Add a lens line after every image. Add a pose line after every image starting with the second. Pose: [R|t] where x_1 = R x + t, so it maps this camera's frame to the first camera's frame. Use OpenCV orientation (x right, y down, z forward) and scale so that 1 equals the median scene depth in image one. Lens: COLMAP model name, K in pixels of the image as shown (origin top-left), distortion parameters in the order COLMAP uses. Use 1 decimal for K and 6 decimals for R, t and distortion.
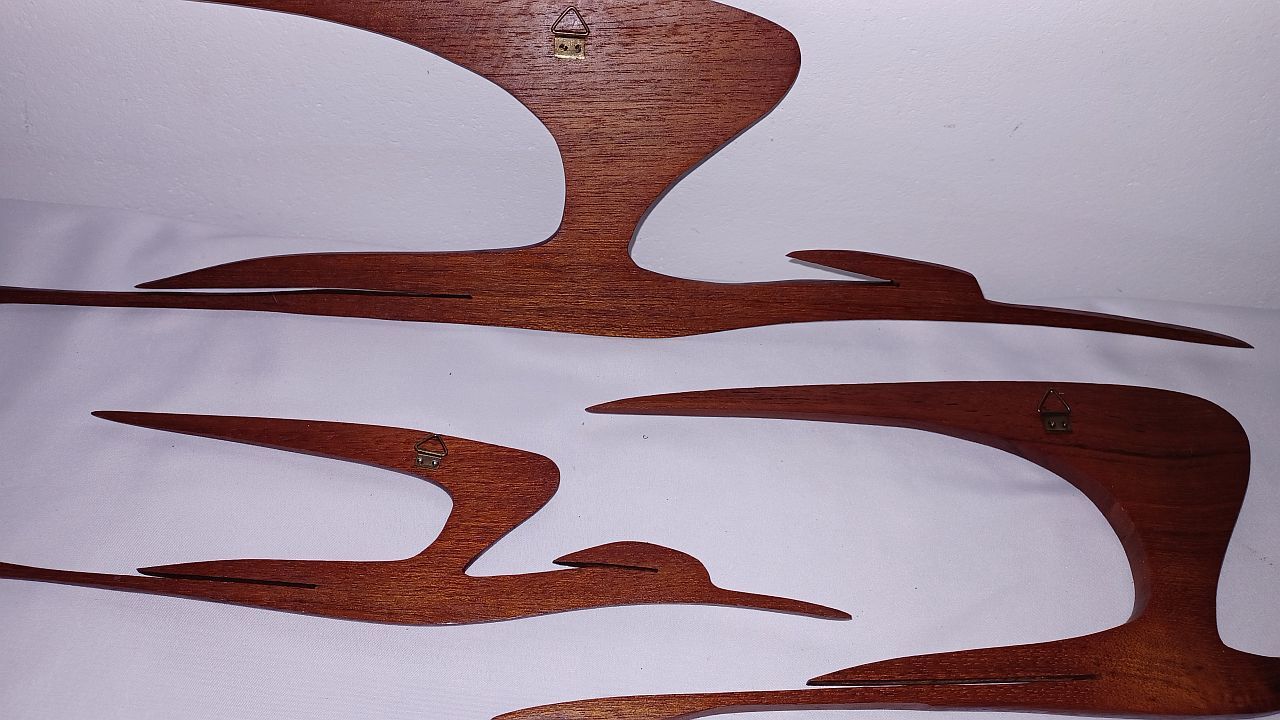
lens RADIAL K [[883.0, 0, 633.7], [0, 883.0, 358.9], [0, 0, 1]] dist [0.035832, -0.002809]
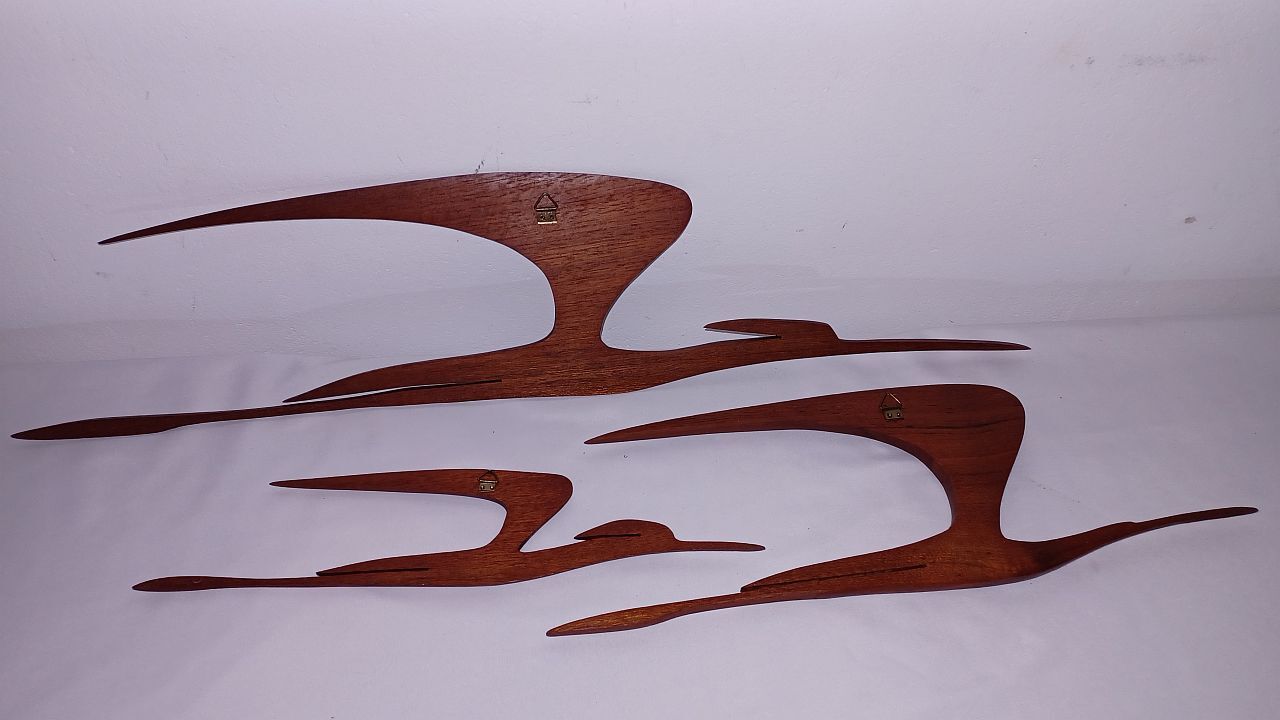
lens RADIAL K [[883.0, 0, 633.7], [0, 883.0, 358.9], [0, 0, 1]] dist [0.035832, -0.002809]
pose [[0.991967, -0.126494, -0.000714, 0.050441], [0.125868, 0.987588, -0.093954, 0.068599], [0.012590, 0.093109, 0.995576, -0.541329]]
